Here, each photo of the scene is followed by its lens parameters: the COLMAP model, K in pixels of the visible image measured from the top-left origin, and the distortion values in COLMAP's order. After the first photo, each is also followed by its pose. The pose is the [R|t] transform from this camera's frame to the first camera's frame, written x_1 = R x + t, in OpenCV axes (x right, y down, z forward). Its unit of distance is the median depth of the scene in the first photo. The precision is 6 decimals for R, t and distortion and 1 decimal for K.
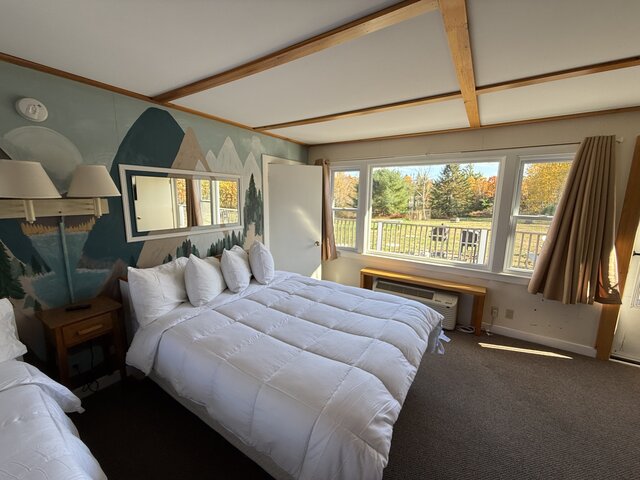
lens RADIAL K [[254.6, 0, 319.2], [0, 254.6, 237.4], [0, 0, 1]] dist [-0.005820, 0.001017]
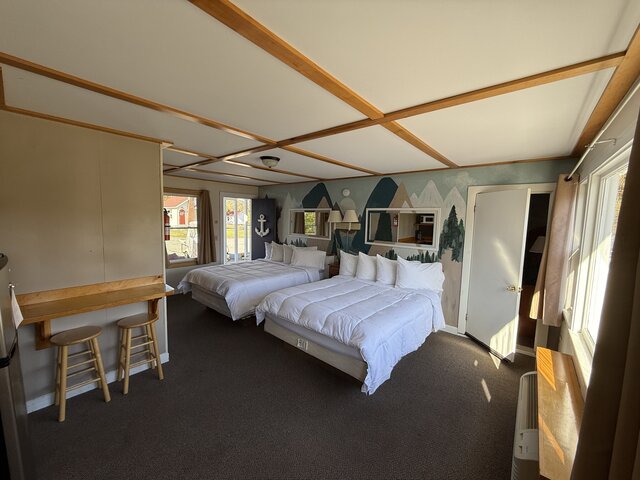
lens RADIAL K [[254.6, 0, 314.9], [0, 254.6, 220.9], [0, 0, 1]] dist [-0.005820, 0.001017]
pose [[-0.144462, 0.002975, -0.989506, 0.981328], [-0.182080, 0.982840, 0.029537, -0.106343], [0.972614, 0.184436, -0.141441, 0.588799]]
